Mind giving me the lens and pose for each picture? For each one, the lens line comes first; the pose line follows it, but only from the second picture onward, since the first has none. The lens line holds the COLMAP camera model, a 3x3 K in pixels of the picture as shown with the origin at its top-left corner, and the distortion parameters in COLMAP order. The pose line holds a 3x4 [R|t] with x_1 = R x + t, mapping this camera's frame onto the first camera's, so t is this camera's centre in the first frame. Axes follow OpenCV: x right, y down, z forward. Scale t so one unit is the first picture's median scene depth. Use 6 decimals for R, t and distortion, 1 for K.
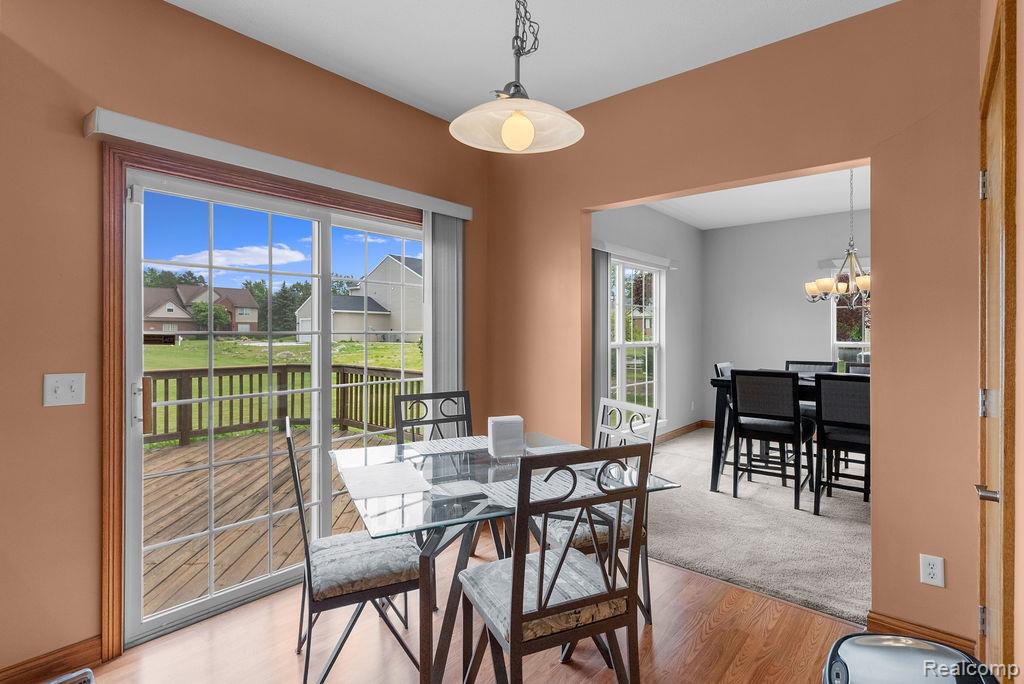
lens RADIAL K [[503.7, 0, 510.4], [0, 503.7, 331.8], [0, 0, 1]] dist [-0.001694, 0.000782]
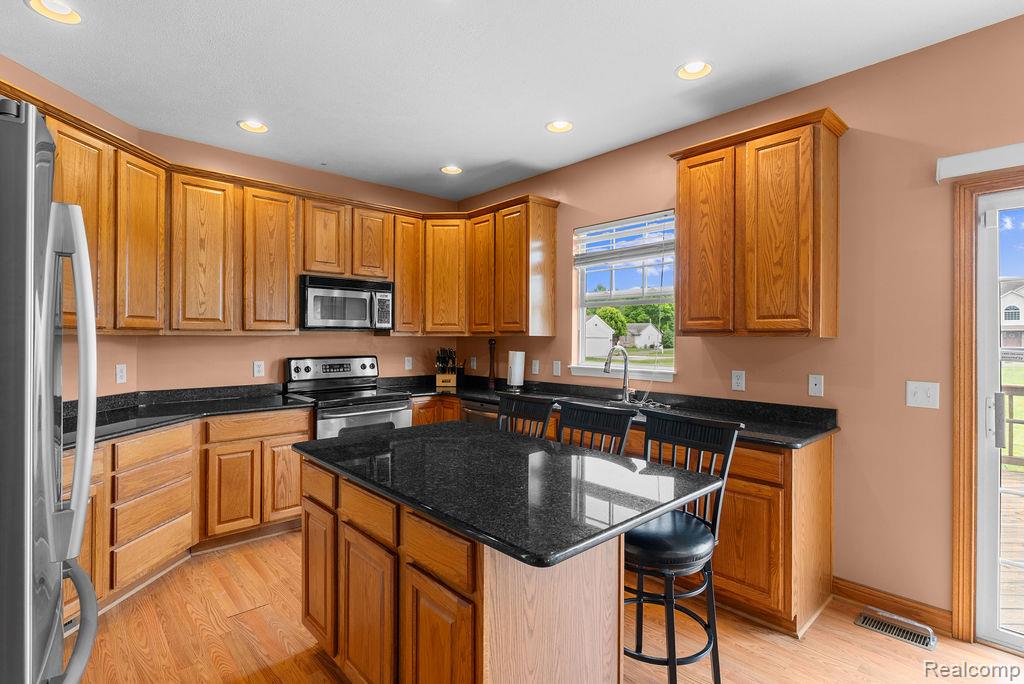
lens RADIAL K [[503.7, 0, 510.3], [0, 503.7, 338.7], [0, 0, 1]] dist [-0.001694, 0.000782]
pose [[-0.113634, -0.002742, -0.993519, 0.227103], [-0.003305, 0.999992, -0.002382, -0.008093], [0.993517, 0.003013, -0.113642, 0.065164]]
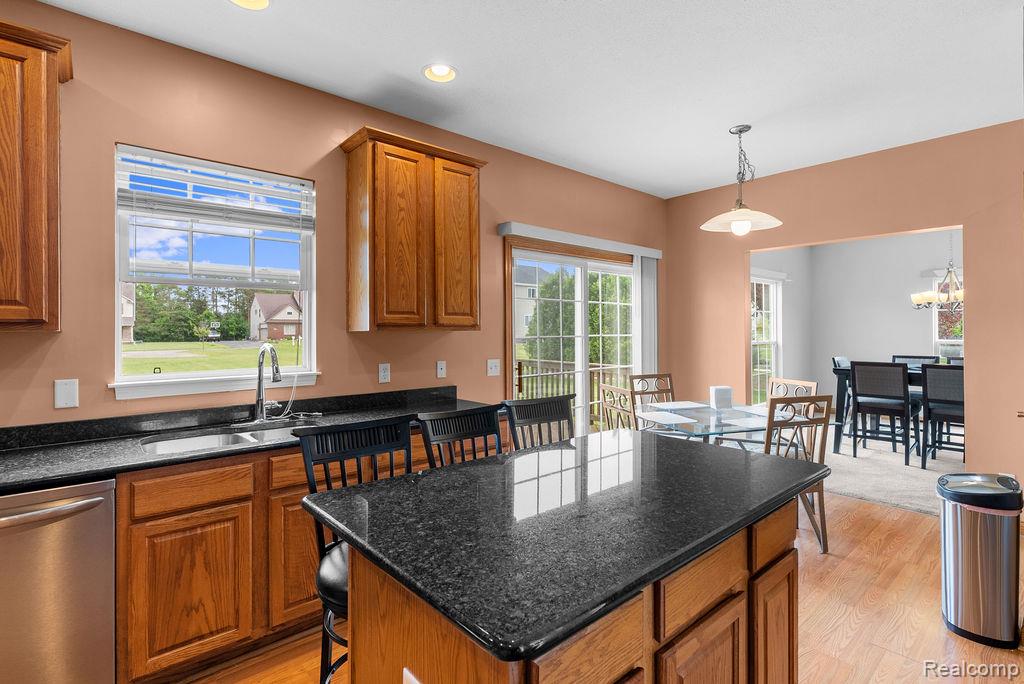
lens RADIAL K [[489.6, 0, 510.0], [0, 489.6, 328.0], [0, 0, 1]] dist [-0.001161, 0.001796]
pose [[0.989805, -0.007416, -0.142235, -0.273082], [0.006793, 0.999965, -0.004868, -0.013385], [0.142266, 0.003852, 0.989821, -0.416801]]
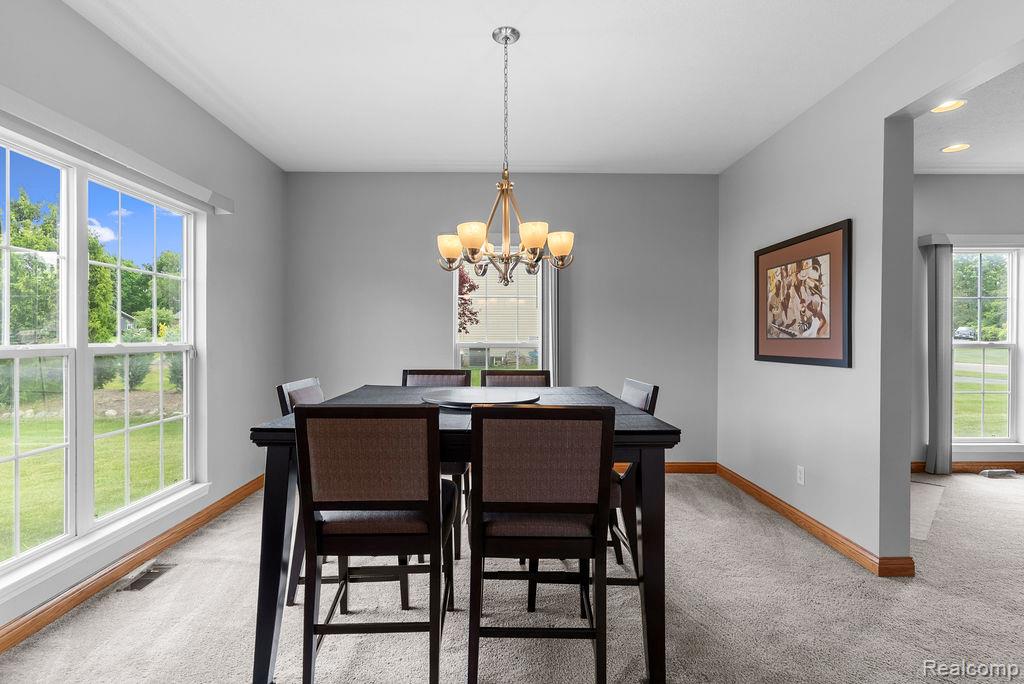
lens RADIAL K [[503.7, 0, 503.5], [0, 503.7, 338.1], [0, 0, 1]] dist [-0.001694, 0.000782]
pose [[0.752930, 0.000039, 0.658101, 0.297075], [-0.004470, 0.999977, 0.005054, 0.017060], [-0.658086, -0.006747, 0.752913, 0.580213]]
